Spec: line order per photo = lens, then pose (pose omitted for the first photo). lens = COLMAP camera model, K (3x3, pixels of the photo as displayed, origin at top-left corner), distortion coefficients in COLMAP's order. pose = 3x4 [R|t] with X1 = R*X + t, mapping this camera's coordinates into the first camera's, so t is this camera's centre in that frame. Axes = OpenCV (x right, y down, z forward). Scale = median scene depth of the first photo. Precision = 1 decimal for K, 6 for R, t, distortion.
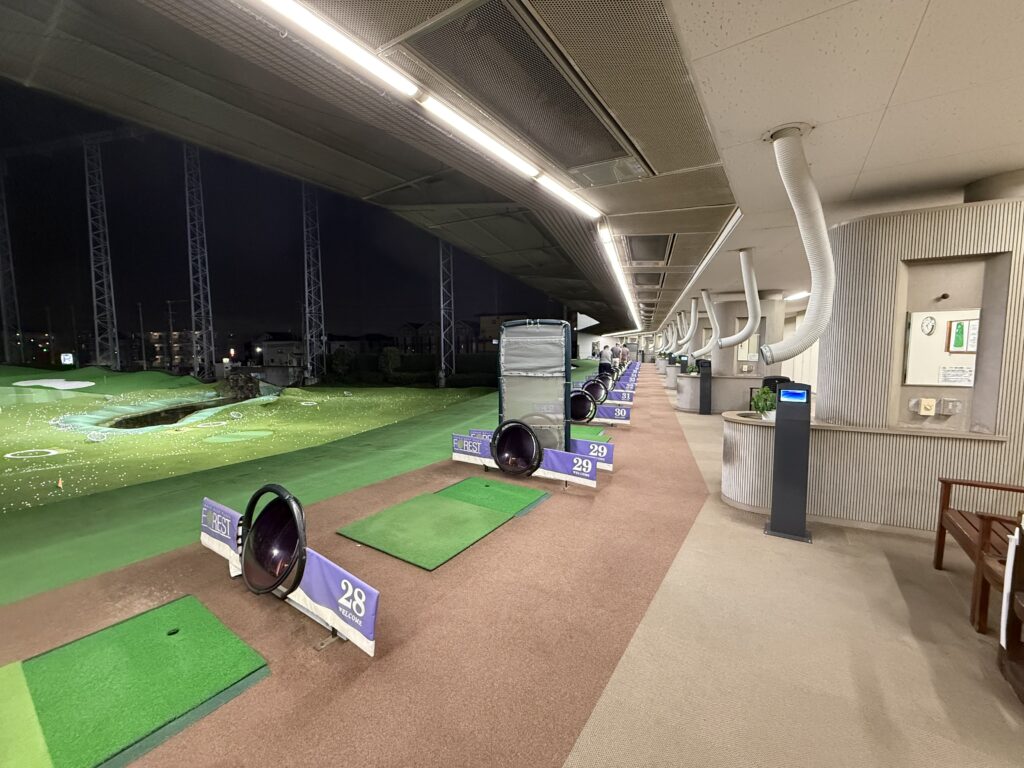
lens RADIAL K [[417.8, 0, 513.5], [0, 417.8, 380.0], [0, 0, 1]] dist [-0.000845, 0.000043]
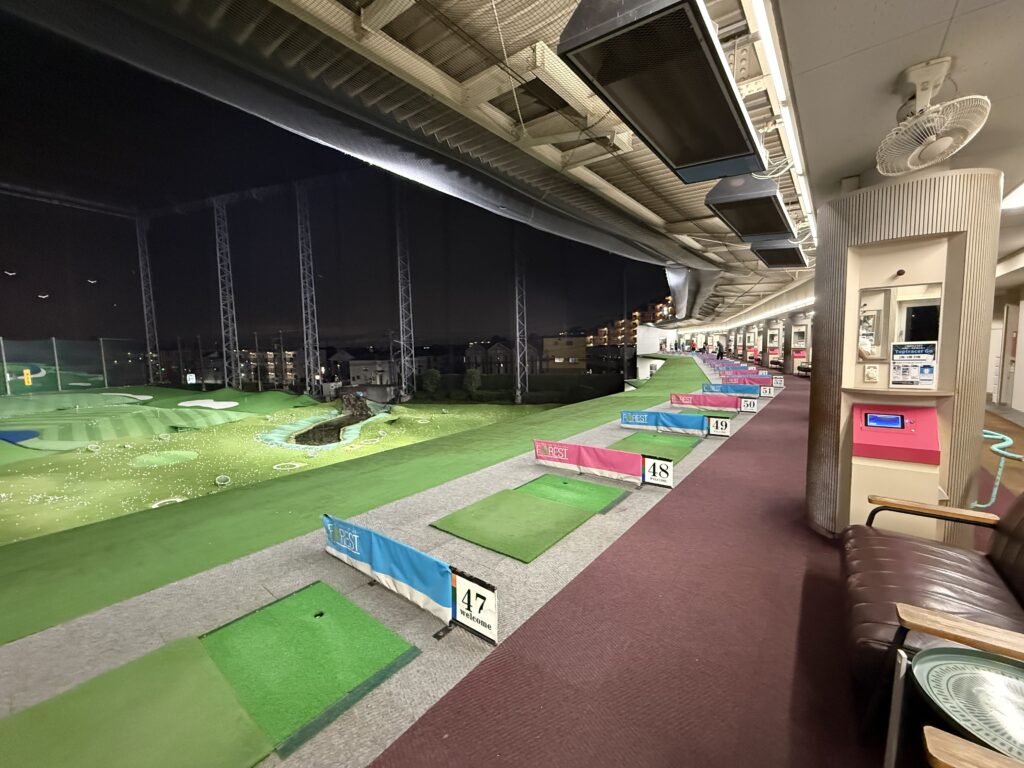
lens RADIAL K [[417.8, 0, 512.3], [0, 417.8, 388.2], [0, 0, 1]] dist [-0.000845, 0.000043]
pose [[0.996709, -0.014392, -0.079775, -0.087171], [0.016016, 0.999677, 0.019757, -0.046002], [0.079465, -0.020970, 0.996617, -0.166890]]
